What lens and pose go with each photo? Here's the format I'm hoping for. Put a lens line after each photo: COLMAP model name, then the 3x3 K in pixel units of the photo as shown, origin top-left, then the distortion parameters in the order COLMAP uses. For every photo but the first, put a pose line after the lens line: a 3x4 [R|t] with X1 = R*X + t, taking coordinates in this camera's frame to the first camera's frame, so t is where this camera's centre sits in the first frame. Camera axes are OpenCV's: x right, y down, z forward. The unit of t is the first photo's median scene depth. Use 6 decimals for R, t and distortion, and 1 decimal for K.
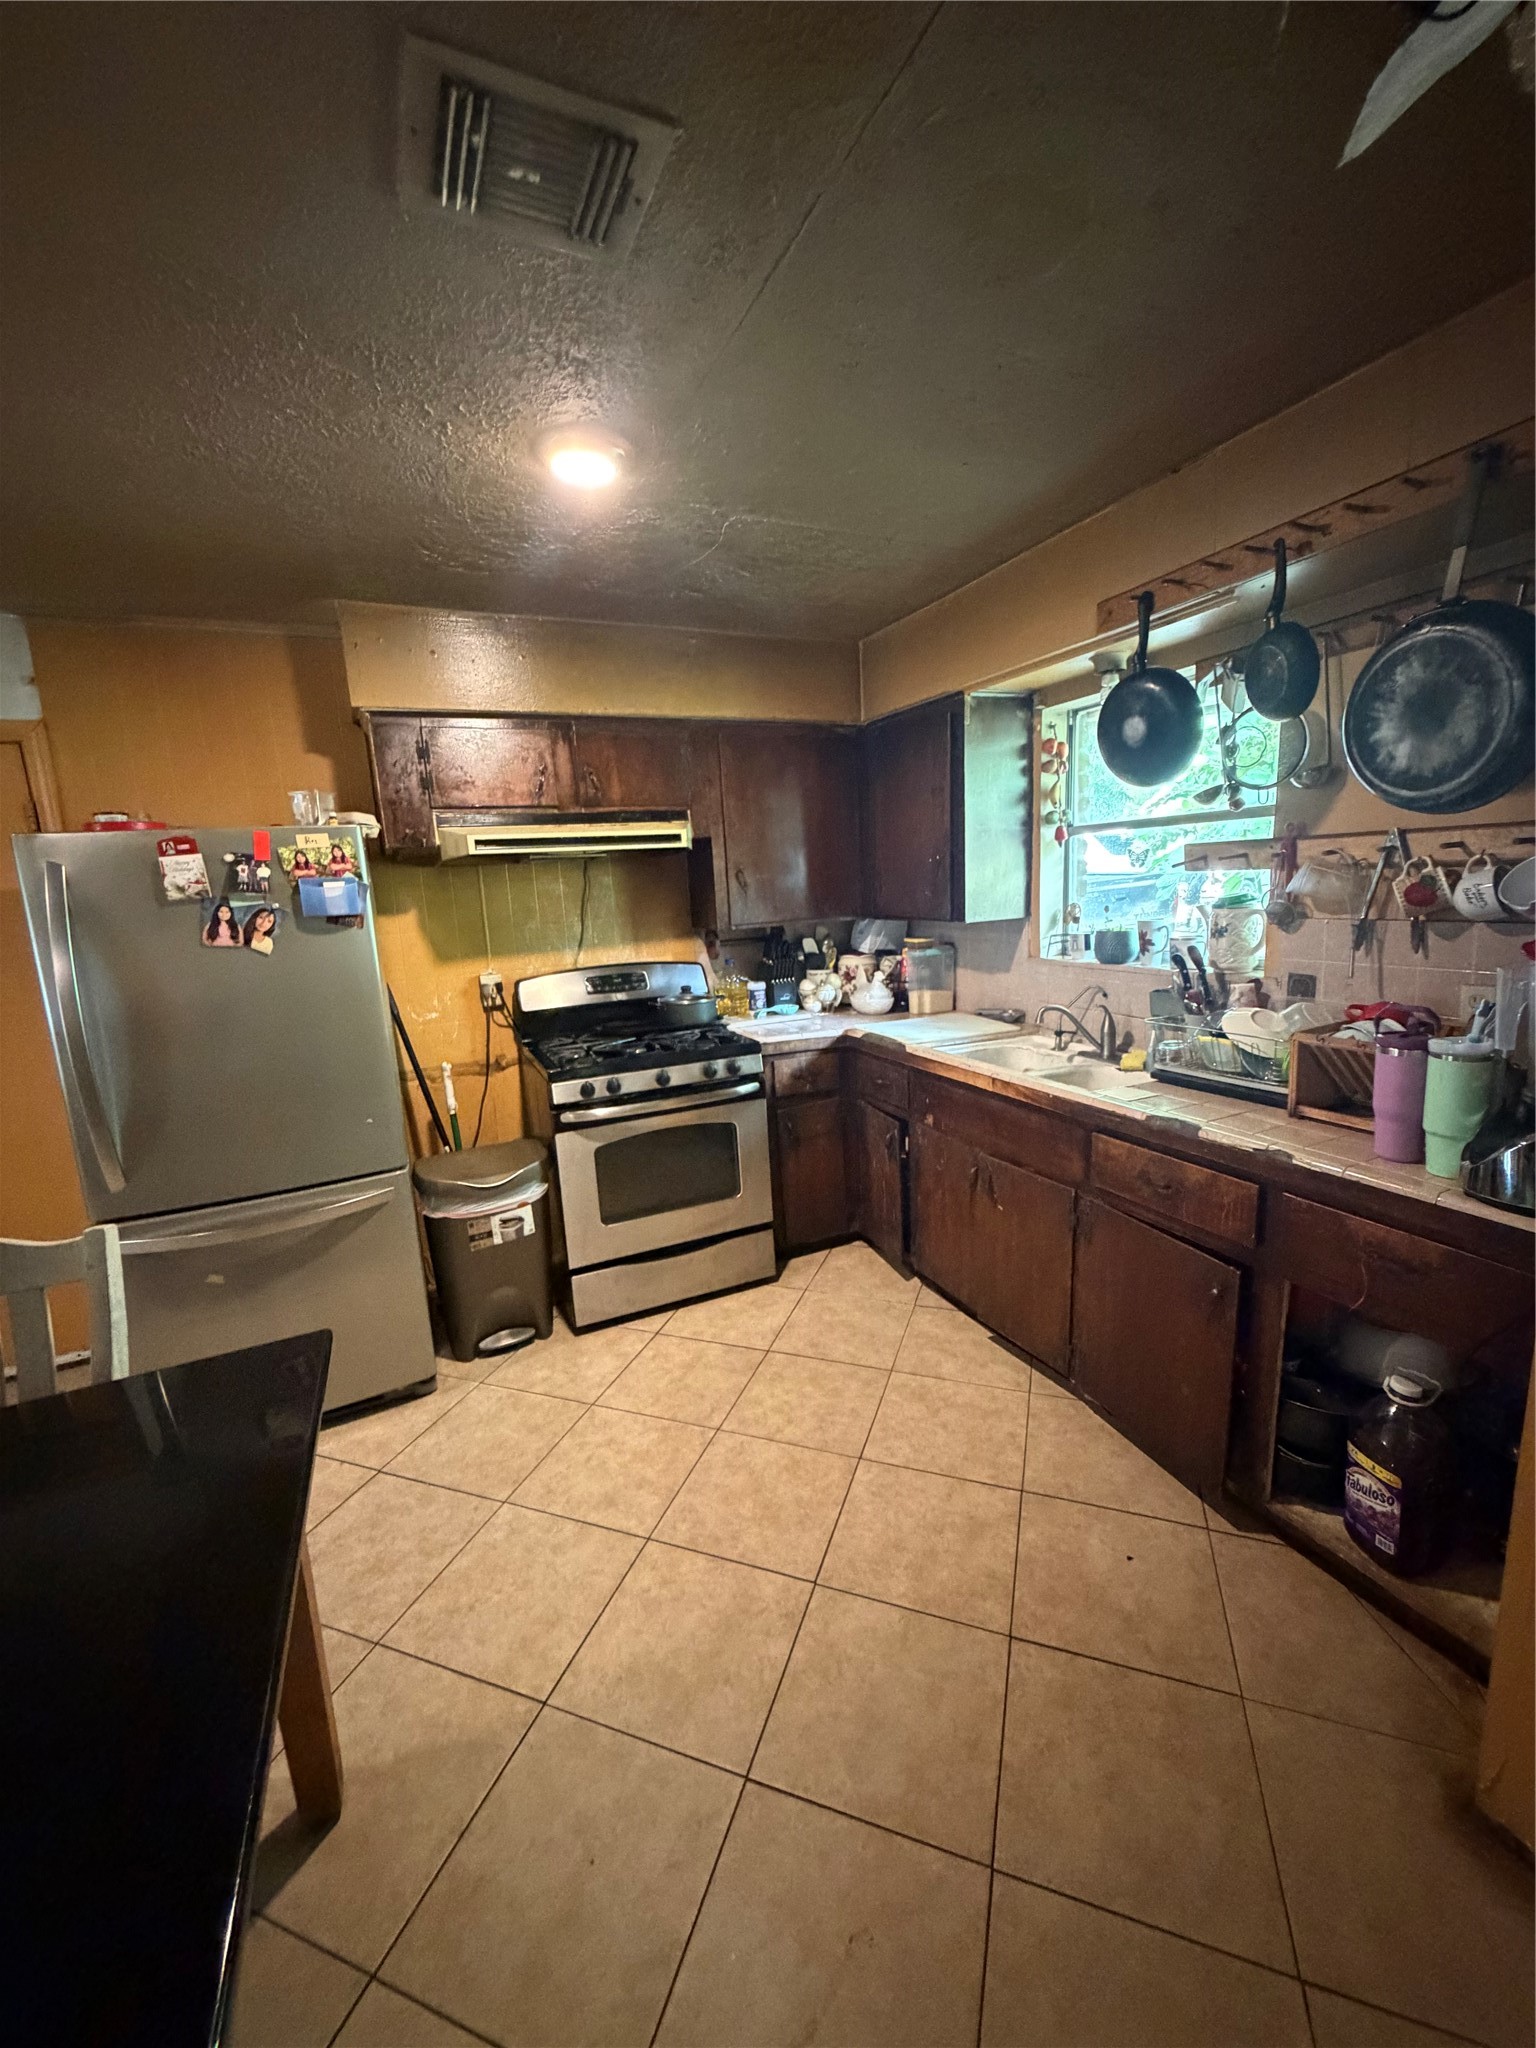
lens RADIAL K [[814.1, 0, 767.3], [0, 814.1, 1023.4], [0, 0, 1]] dist [-0.000180, -0.000871]
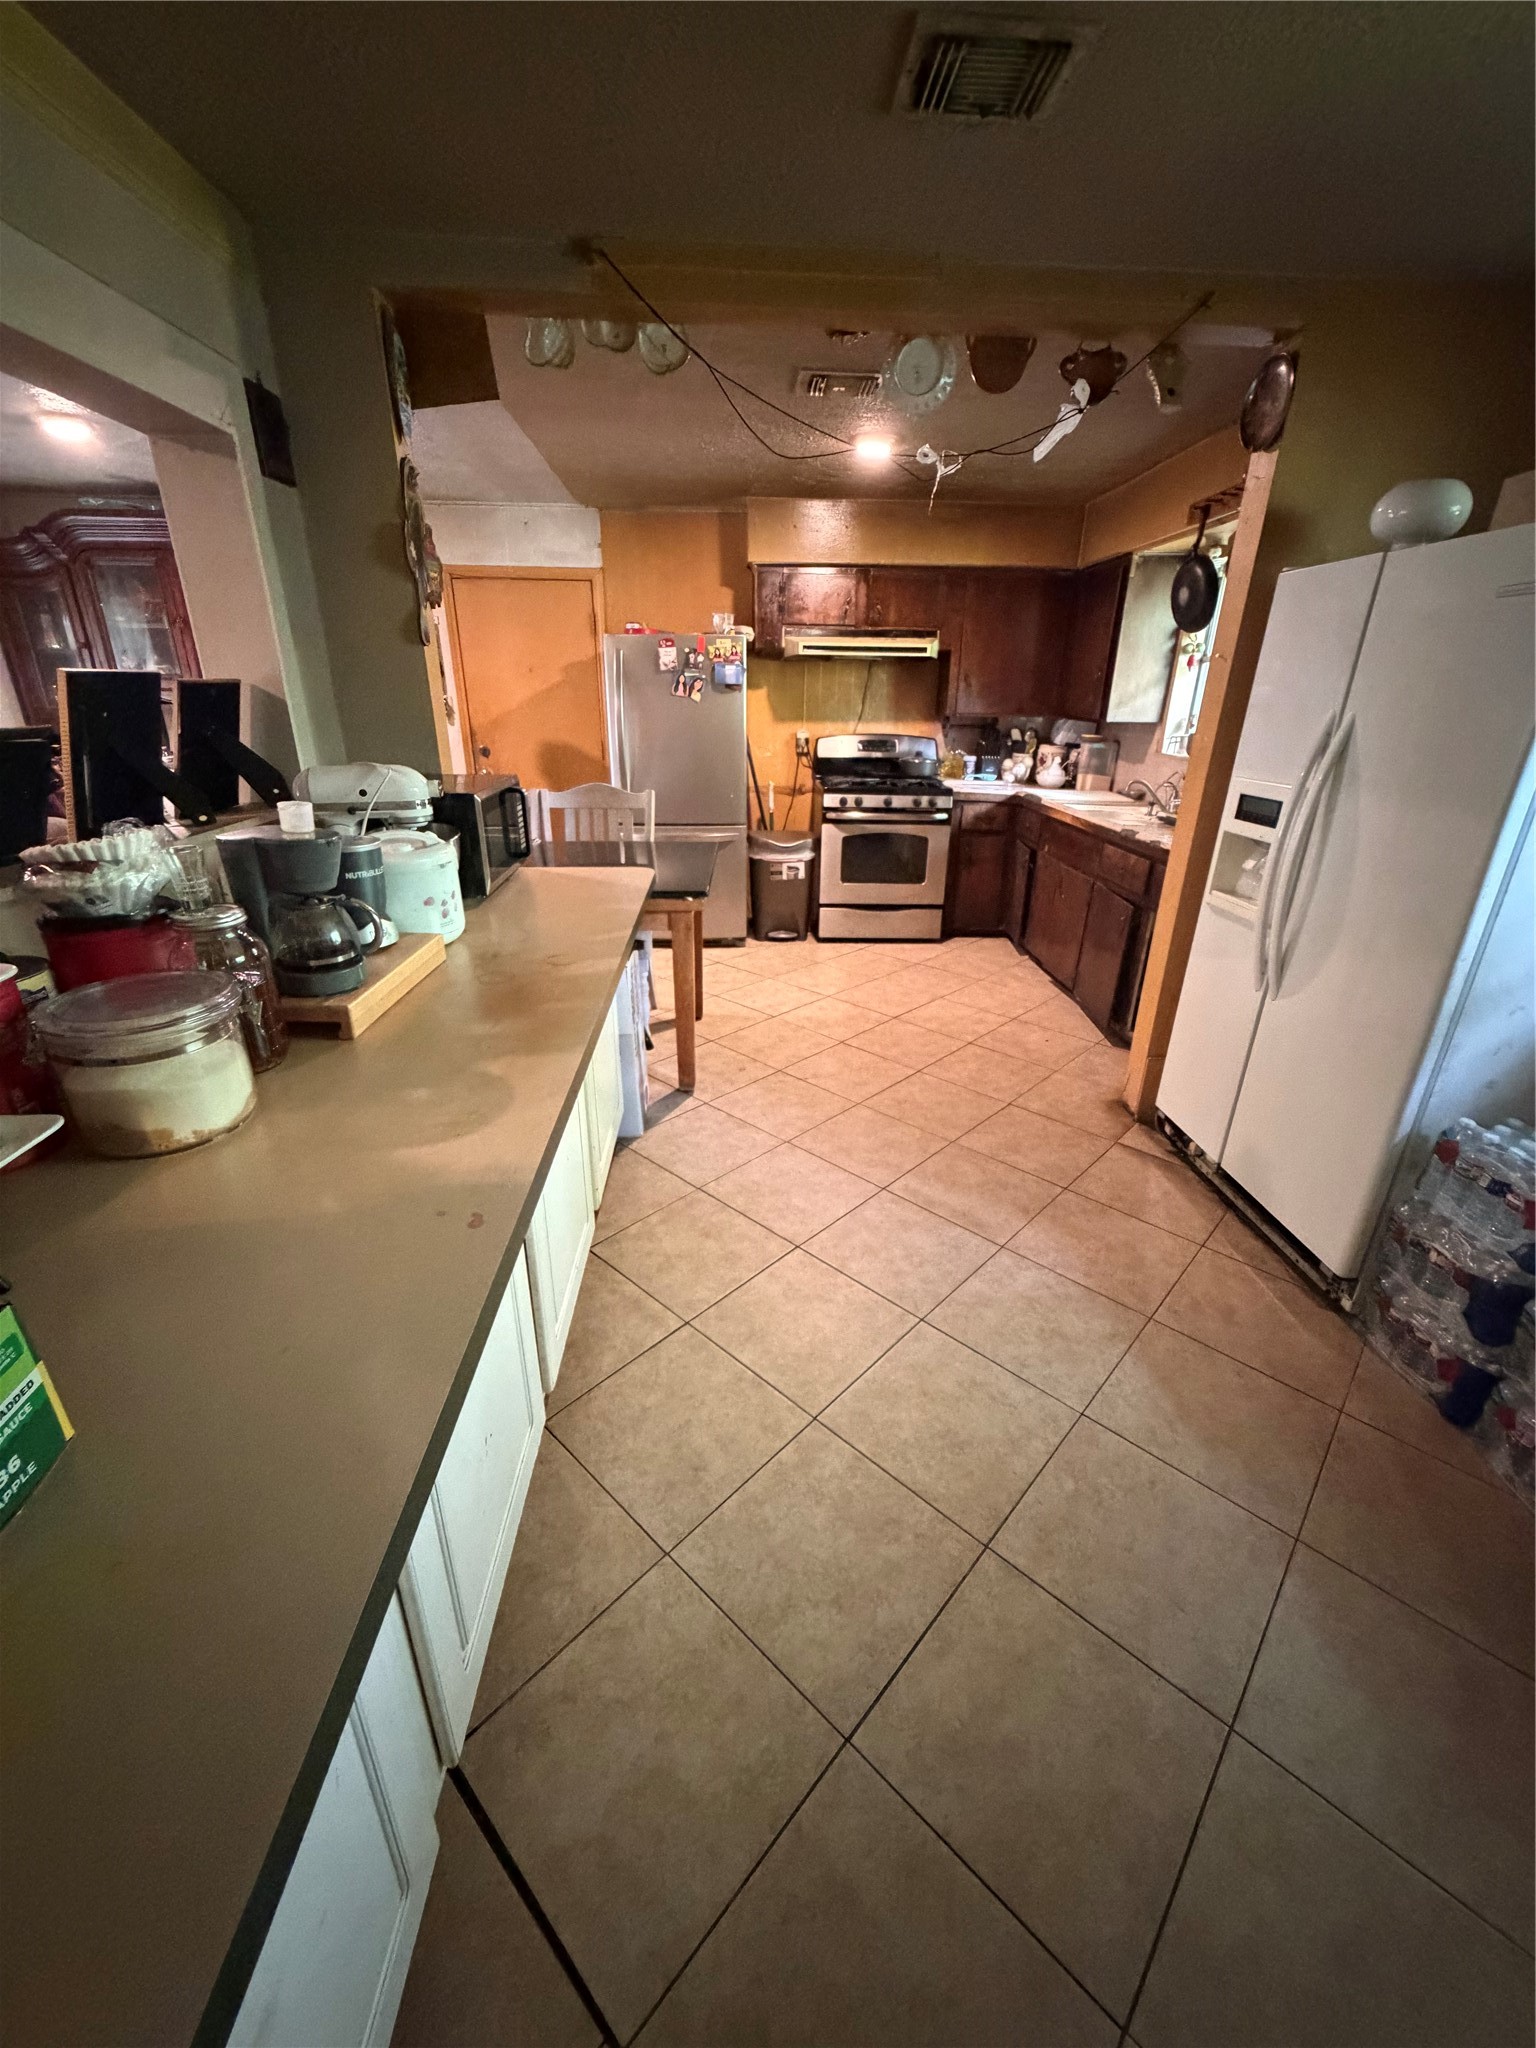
lens RADIAL K [[814.1, 0, 771.9], [0, 814.1, 1022.2], [0, 0, 1]] dist [-0.000180, -0.000871]
pose [[0.919777, 0.205810, -0.334145, 0.298054], [-0.128967, 0.962678, 0.237946, 0.131935], [0.370646, -0.175764, 0.911992, -0.687539]]
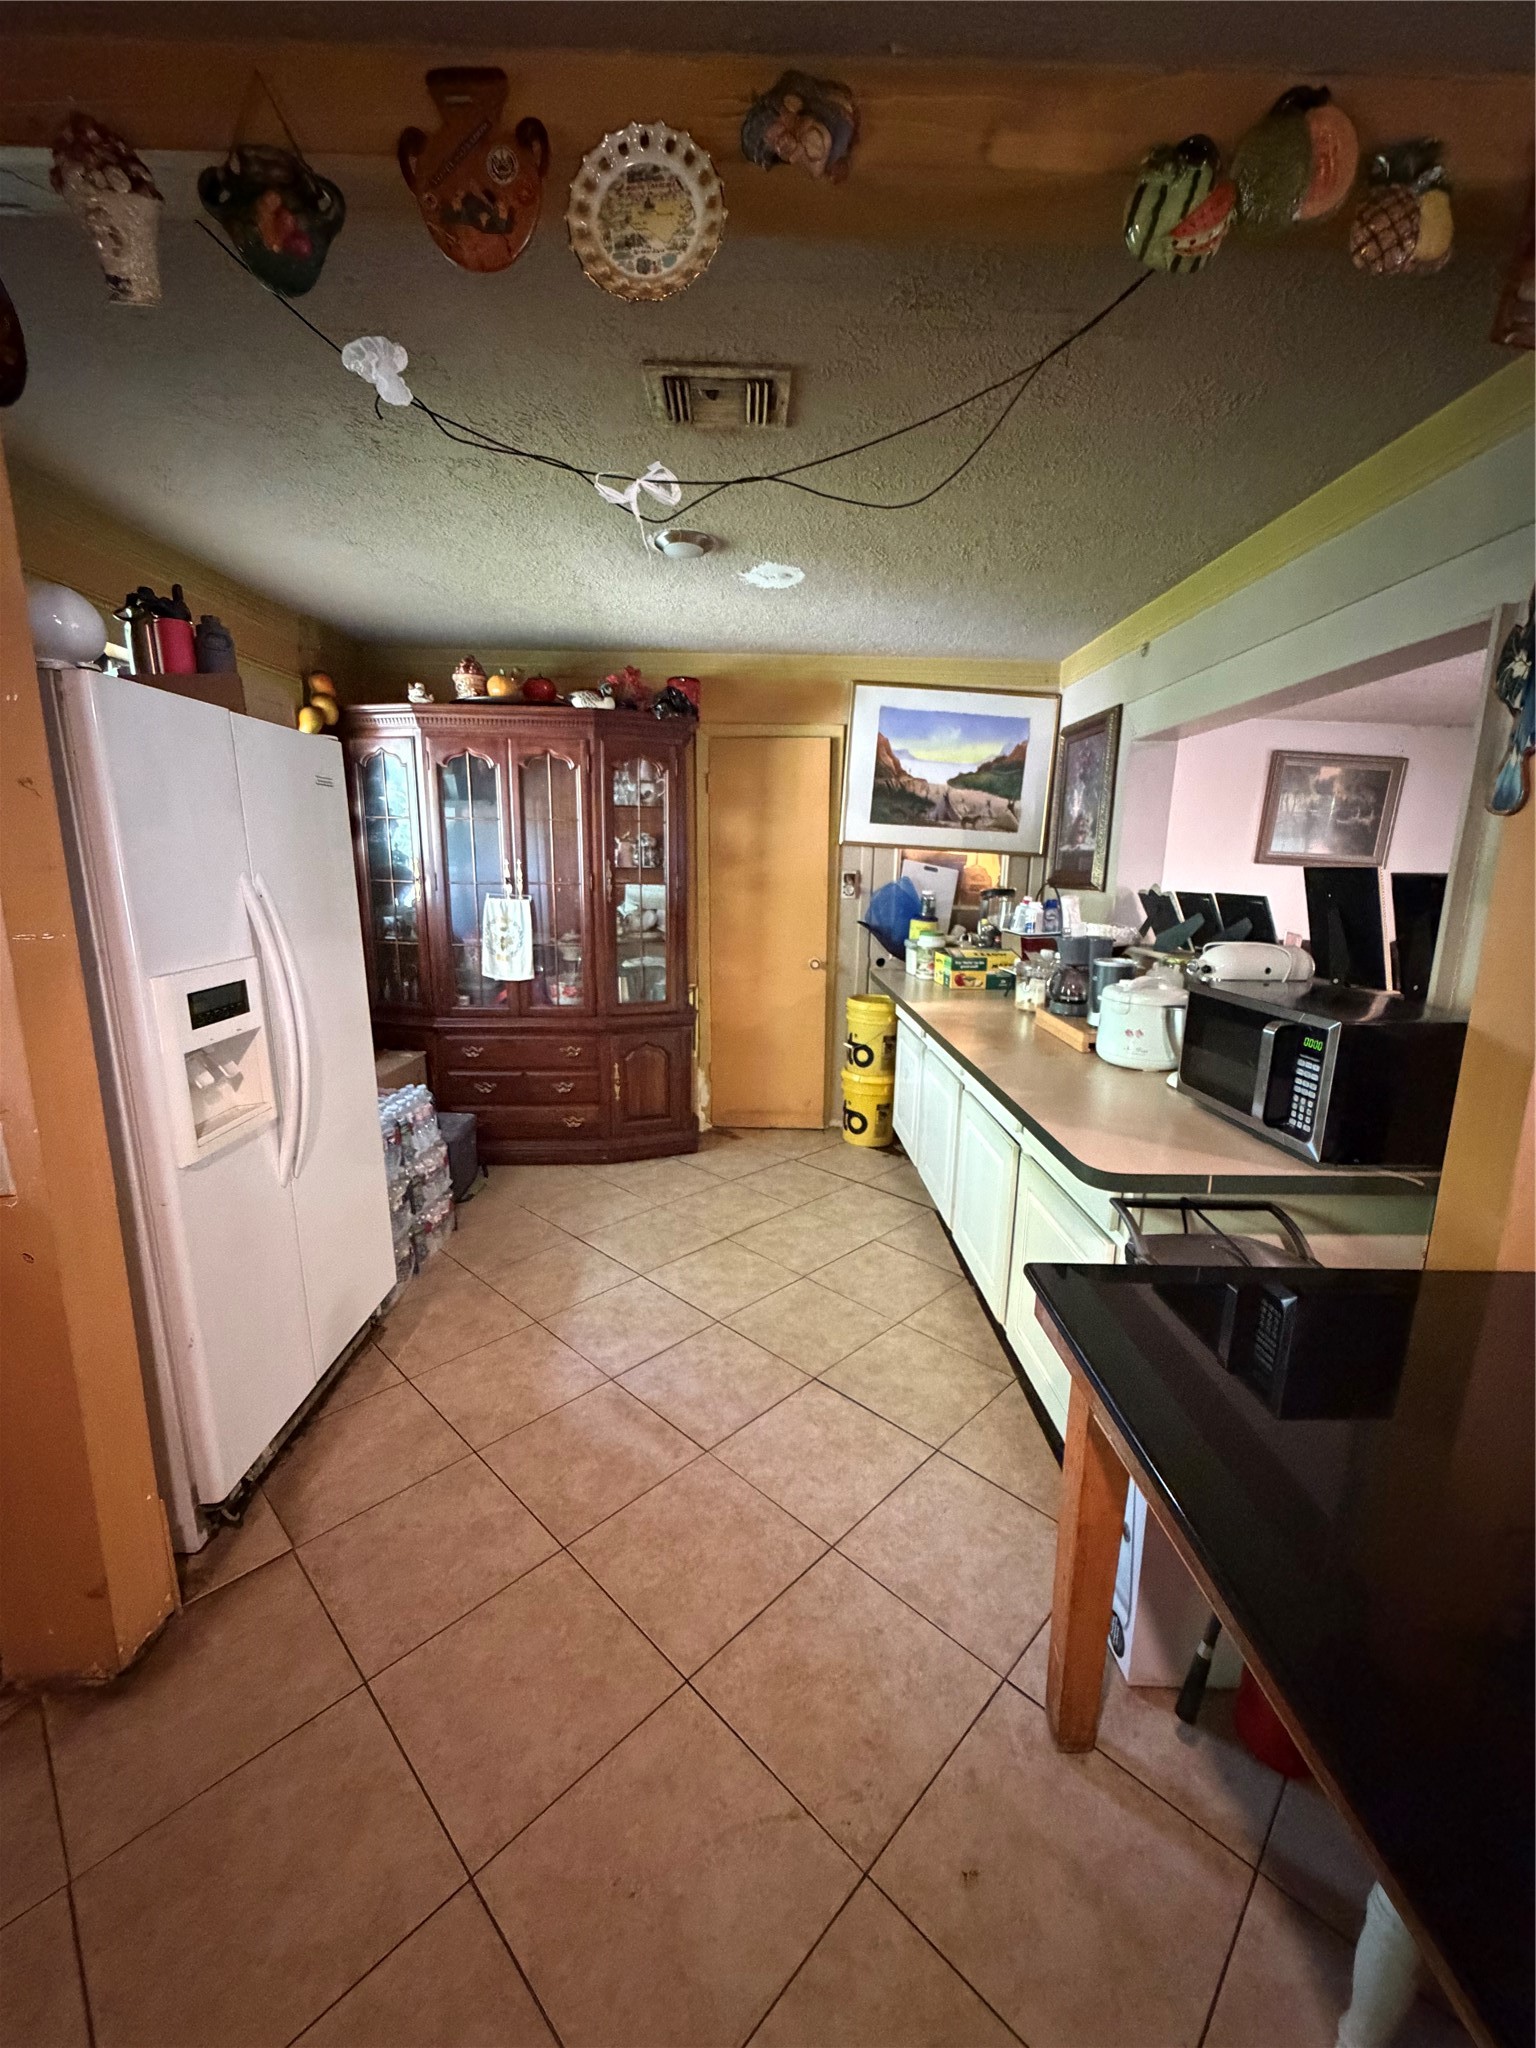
lens RADIAL K [[814.1, 0, 767.6], [0, 814.1, 1026.1], [0, 0, 1]] dist [-0.000180, -0.000871]
pose [[-0.912001, -0.045178, 0.407693, -0.152633], [0.105982, 0.934215, 0.340602, -0.072439], [-0.396261, 0.353837, -0.847217, 0.536519]]
